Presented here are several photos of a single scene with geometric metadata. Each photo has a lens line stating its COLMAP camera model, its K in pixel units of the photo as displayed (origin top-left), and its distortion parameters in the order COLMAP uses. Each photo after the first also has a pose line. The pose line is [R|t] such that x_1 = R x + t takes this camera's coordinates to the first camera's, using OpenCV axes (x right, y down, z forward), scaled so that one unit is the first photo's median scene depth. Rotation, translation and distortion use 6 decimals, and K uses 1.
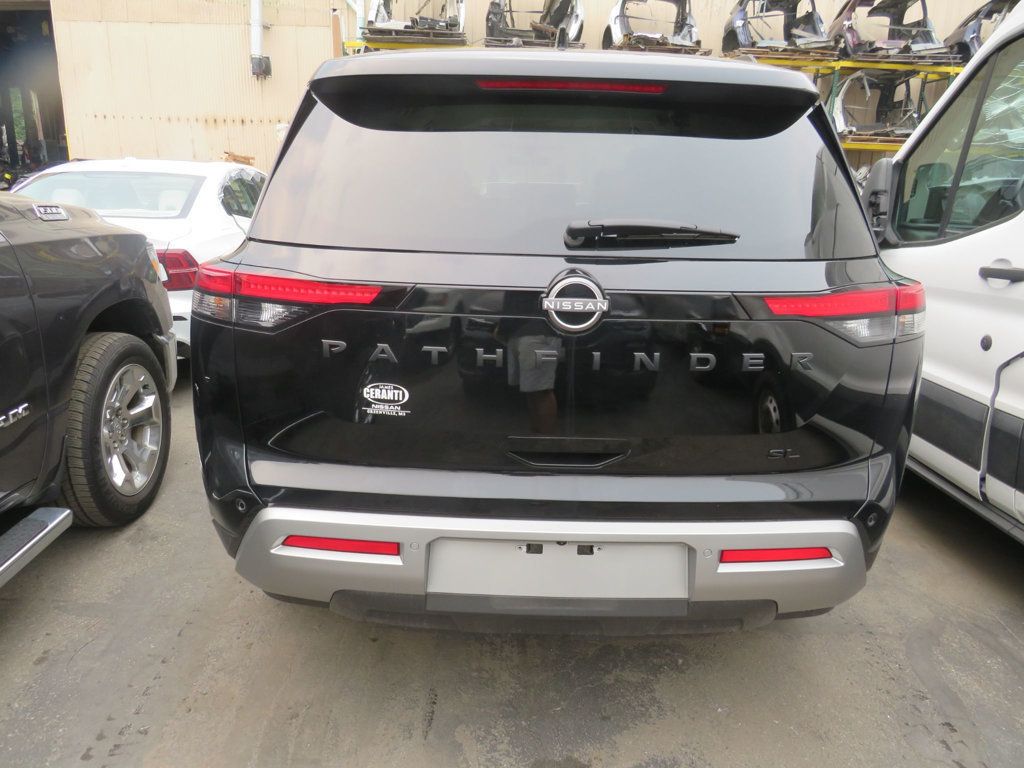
lens RADIAL K [[799.7, 0, 512.0], [0, 799.7, 384.0], [0, 0, 1]] dist [-0.050093, 0.049523]
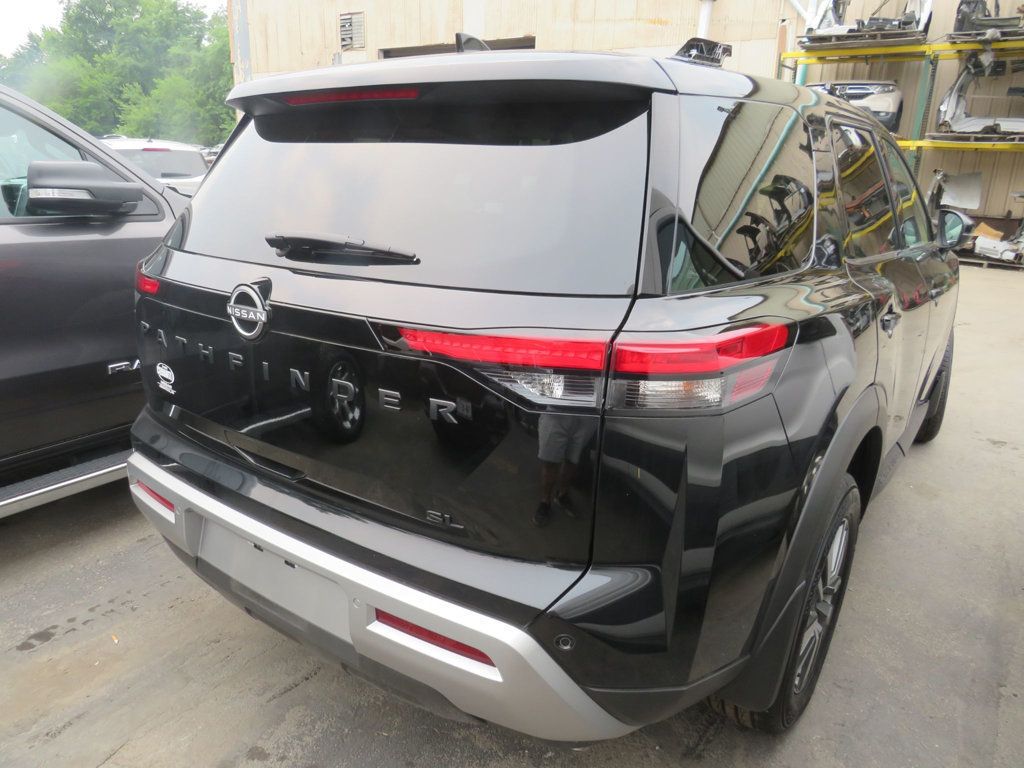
lens RADIAL K [[799.7, 0, 512.0], [0, 799.7, 384.0], [0, 0, 1]] dist [-0.050093, 0.049523]
pose [[0.775743, 0.157781, -0.611006, 0.882641], [-0.170092, 0.984683, 0.038326, -0.095596], [0.607694, 0.074196, 0.790698, 0.369565]]
